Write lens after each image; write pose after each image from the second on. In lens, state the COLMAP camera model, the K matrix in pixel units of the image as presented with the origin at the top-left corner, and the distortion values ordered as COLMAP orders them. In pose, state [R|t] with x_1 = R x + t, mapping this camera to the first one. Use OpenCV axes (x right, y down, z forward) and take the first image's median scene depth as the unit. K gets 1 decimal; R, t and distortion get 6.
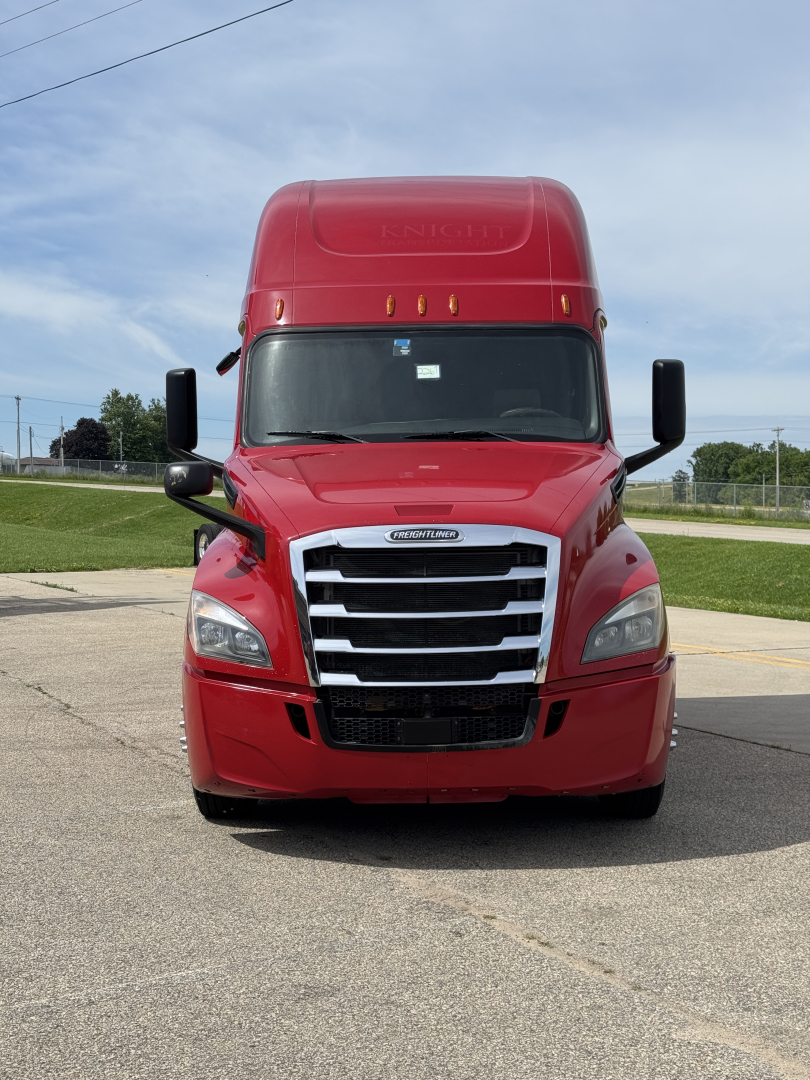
lens RADIAL K [[1503.1, 0, 409.7], [0, 1503.1, 535.9], [0, 0, 1]] dist [0.121217, 0.000000]
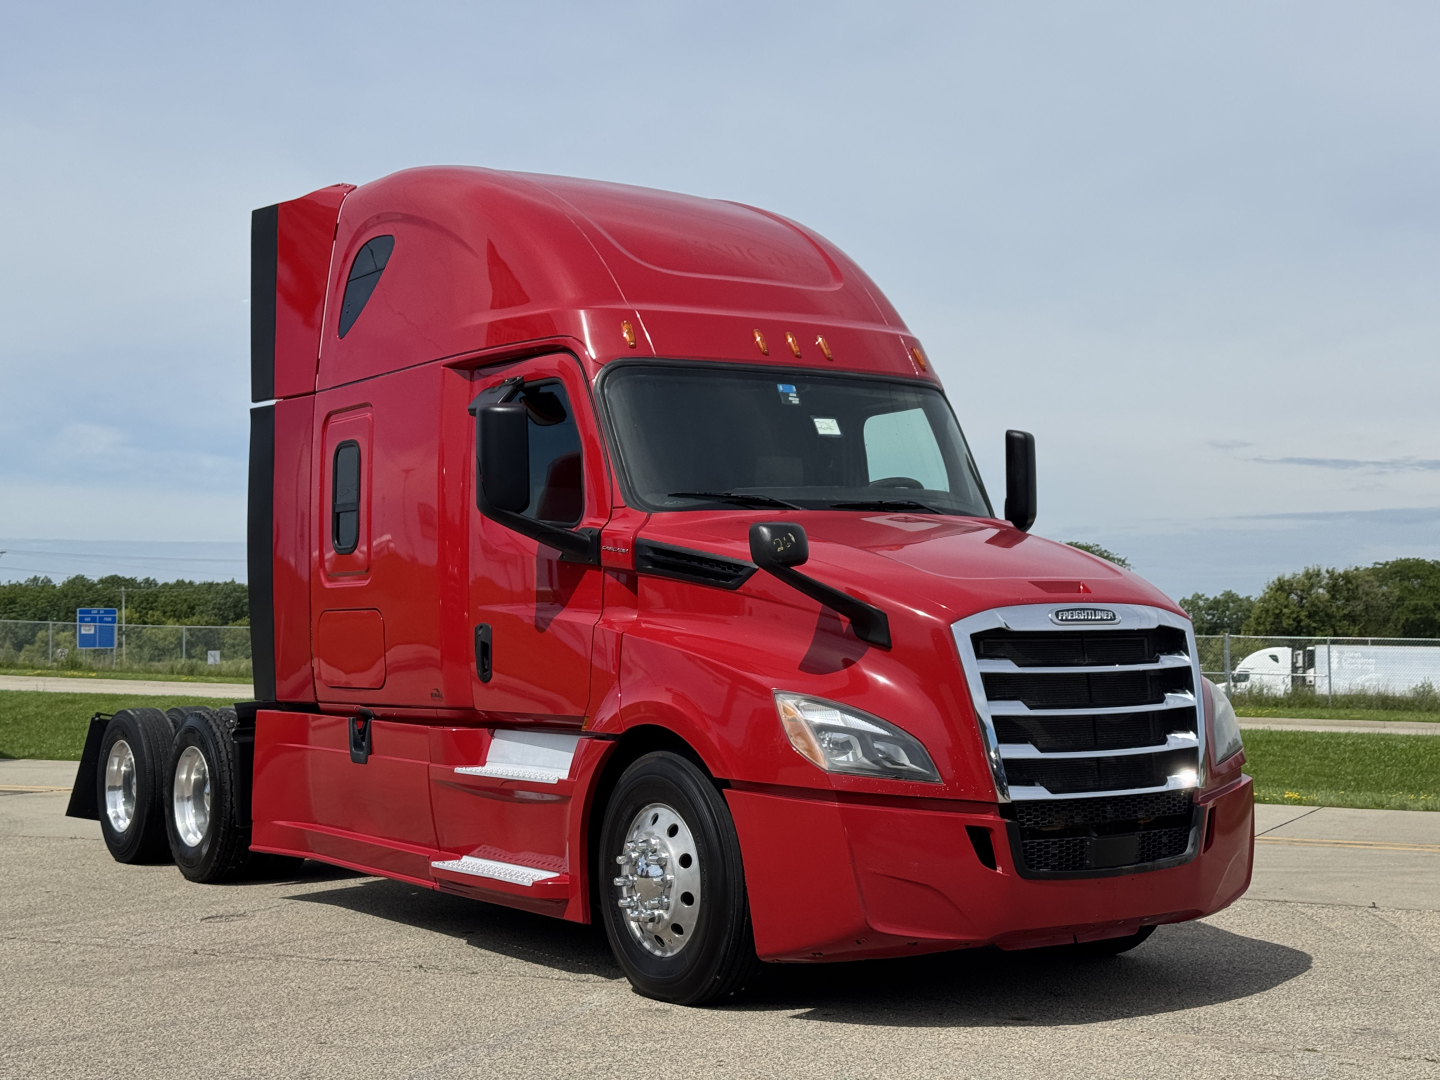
lens RADIAL K [[2004.1, 0, 723.8], [0, 2004.1, 537.1], [0, 0, 1]] dist [0.121217, 0.000000]
pose [[0.817505, 0.028979, 0.575191, -0.799885], [0.017465, 0.997027, -0.075054, 0.036302], [-0.575656, 0.071403, 0.814568, 0.199829]]
